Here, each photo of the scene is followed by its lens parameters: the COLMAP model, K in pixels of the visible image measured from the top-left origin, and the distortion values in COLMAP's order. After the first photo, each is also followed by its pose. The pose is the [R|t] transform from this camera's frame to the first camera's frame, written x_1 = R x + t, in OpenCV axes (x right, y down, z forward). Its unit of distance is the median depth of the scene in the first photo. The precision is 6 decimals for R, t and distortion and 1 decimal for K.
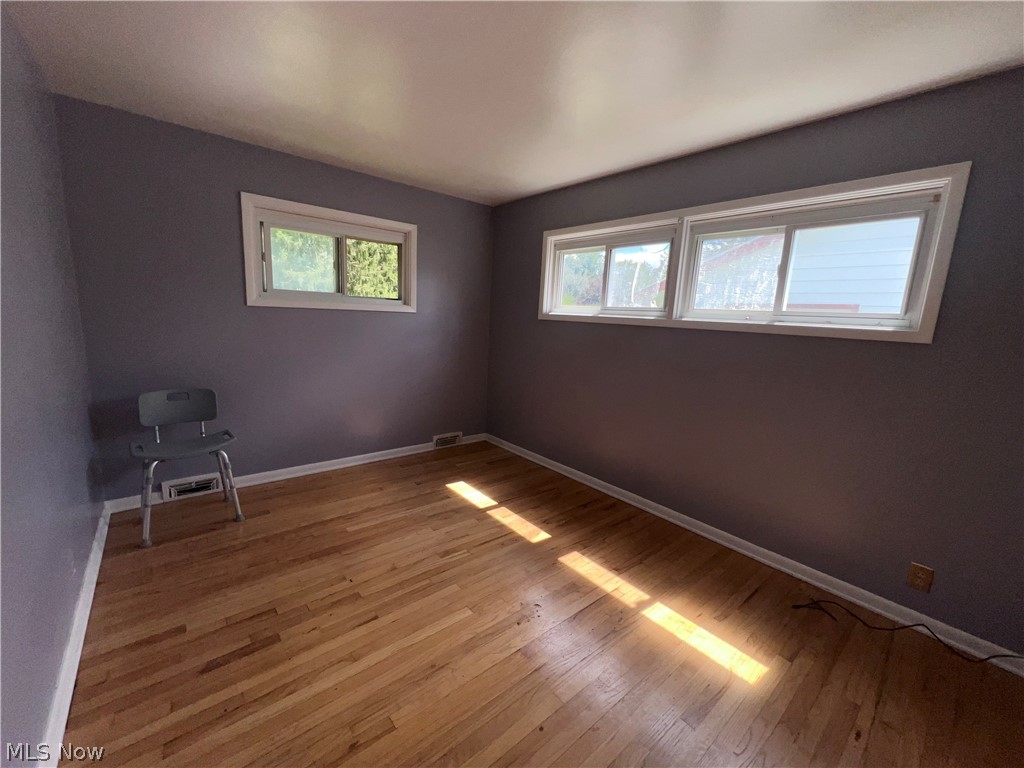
lens RADIAL K [[411.0, 0, 512.0], [0, 411.0, 384.0], [0, 0, 1]] dist [0.000083, -0.000012]
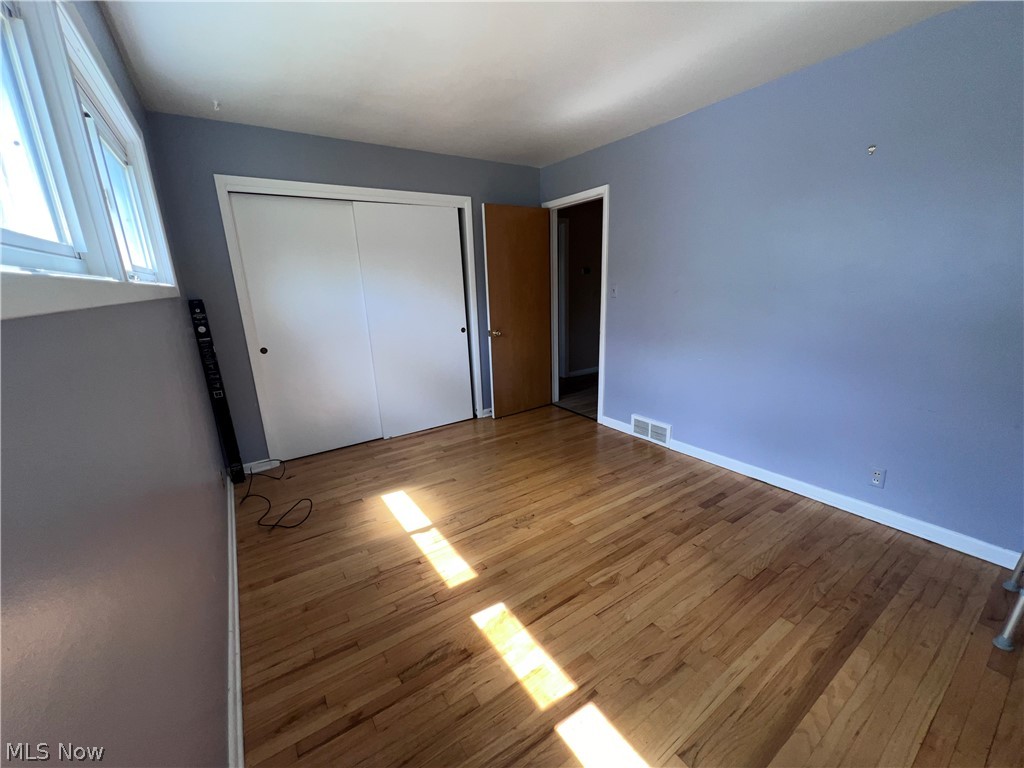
lens RADIAL K [[411.0, 0, 512.0], [0, 411.0, 384.0], [0, 0, 1]] dist [0.000083, -0.000012]
pose [[-0.994504, -0.038104, 0.097519, -0.025340], [0.005930, 0.909427, 0.415822, -0.300970], [-0.104531, 0.414115, -0.904203, 1.756443]]
